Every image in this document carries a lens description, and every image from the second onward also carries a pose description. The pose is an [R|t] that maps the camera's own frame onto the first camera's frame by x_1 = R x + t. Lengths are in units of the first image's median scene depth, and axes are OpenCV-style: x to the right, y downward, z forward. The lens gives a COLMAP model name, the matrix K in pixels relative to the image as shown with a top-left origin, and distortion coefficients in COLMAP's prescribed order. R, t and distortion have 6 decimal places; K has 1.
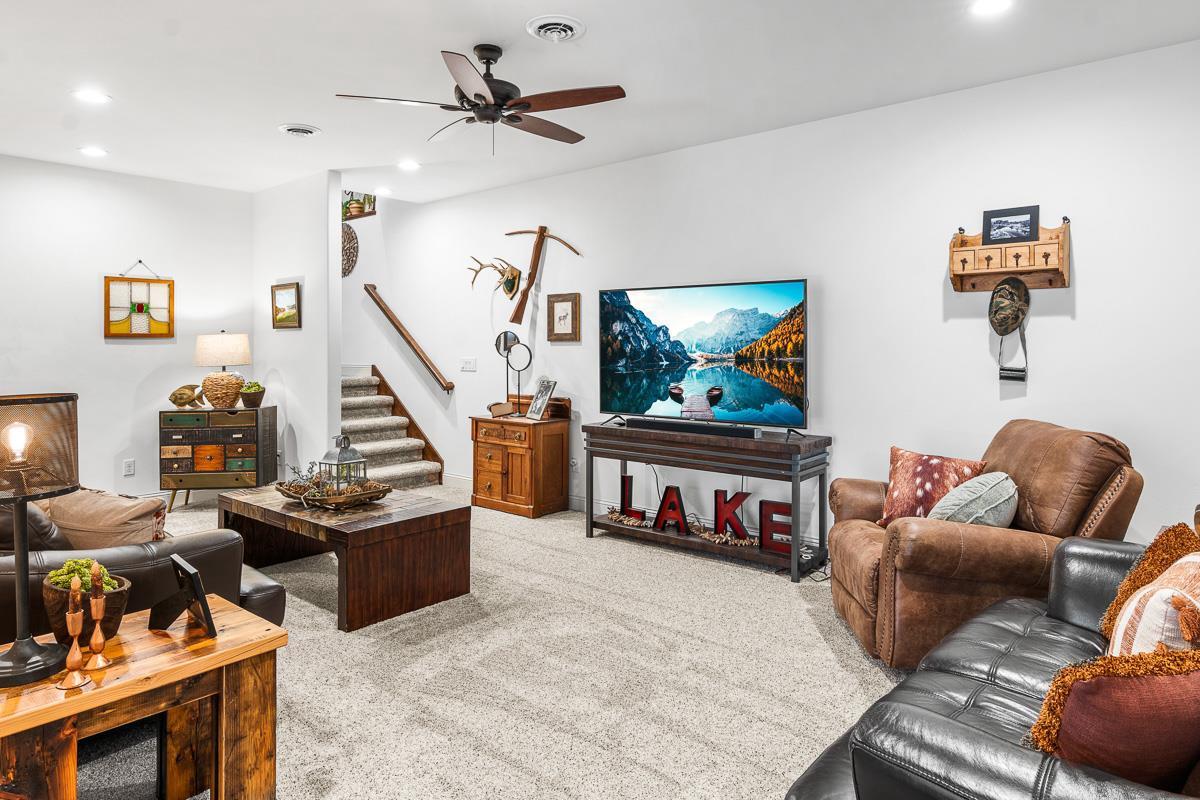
lens RADIAL K [[684.3, 0, 600.4], [0, 684.3, 353.6], [0, 0, 1]] dist [0.000291, -0.019334]
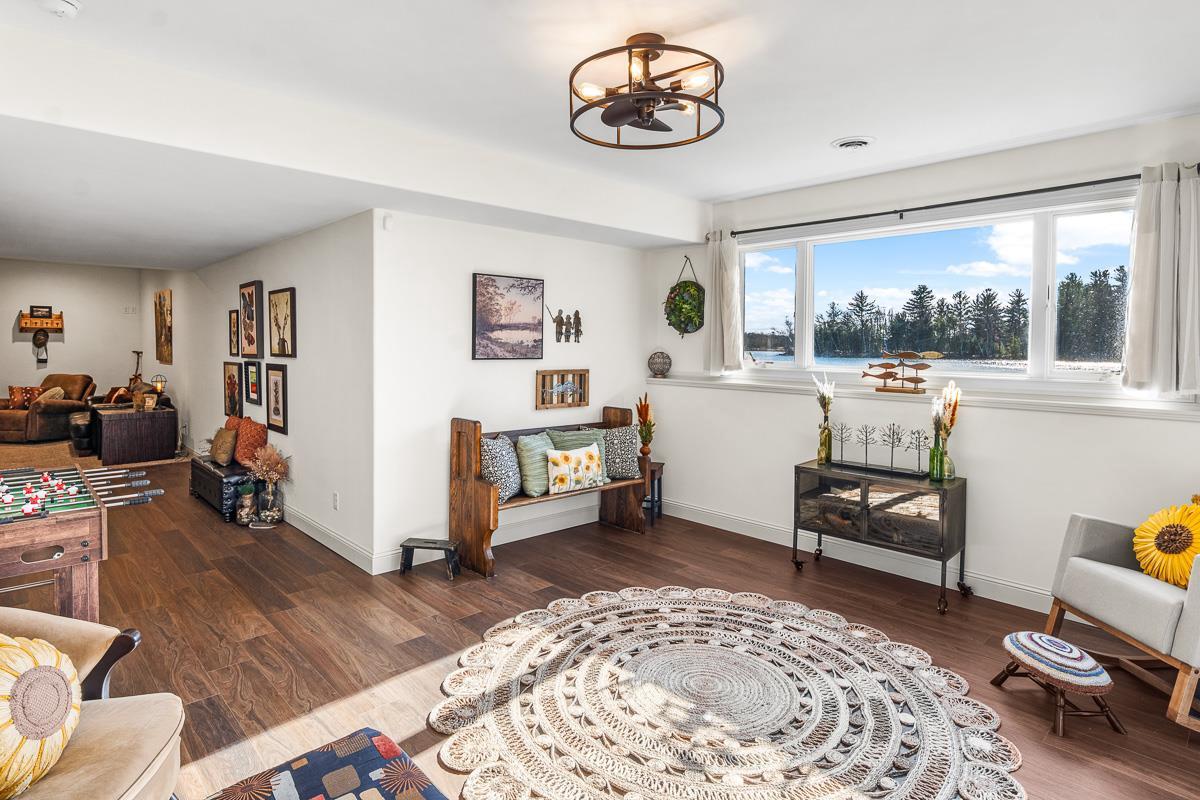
lens RADIAL K [[630.7, 0, 600.3], [0, 630.7, 359.1], [0, 0, 1]] dist [0.000750, -0.000164]
pose [[0.074769, -0.015636, 0.997078, -2.004590], [-0.001686, 0.999874, 0.015807, -0.026364], [-0.997199, -0.002863, 0.074733, -1.679642]]
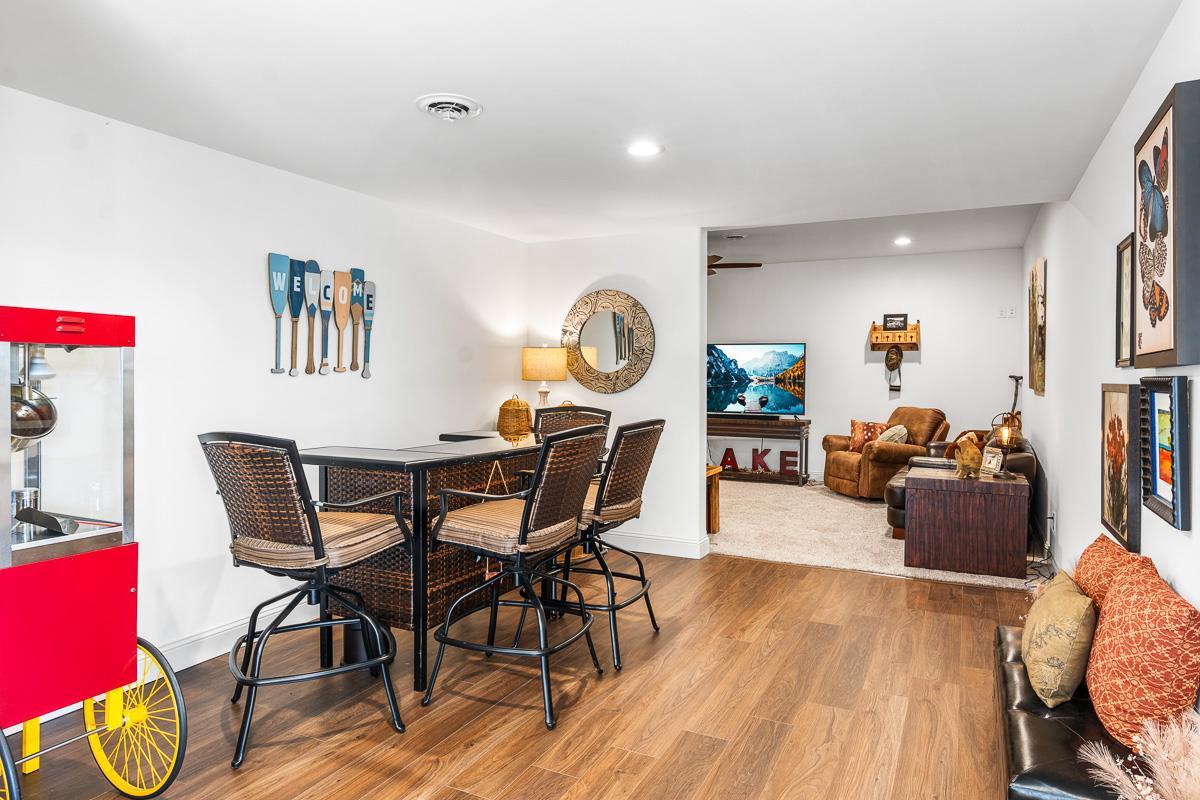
lens RADIAL K [[739.5, 0, 598.2], [0, 739.5, 387.0], [0, 0, 1]] dist [0.001197, 0.000087]
pose [[0.963353, 0.009572, 0.268066, -0.983842], [-0.012196, 0.999893, 0.008127, 0.017640], [-0.267959, -0.011099, 0.963366, -1.074674]]
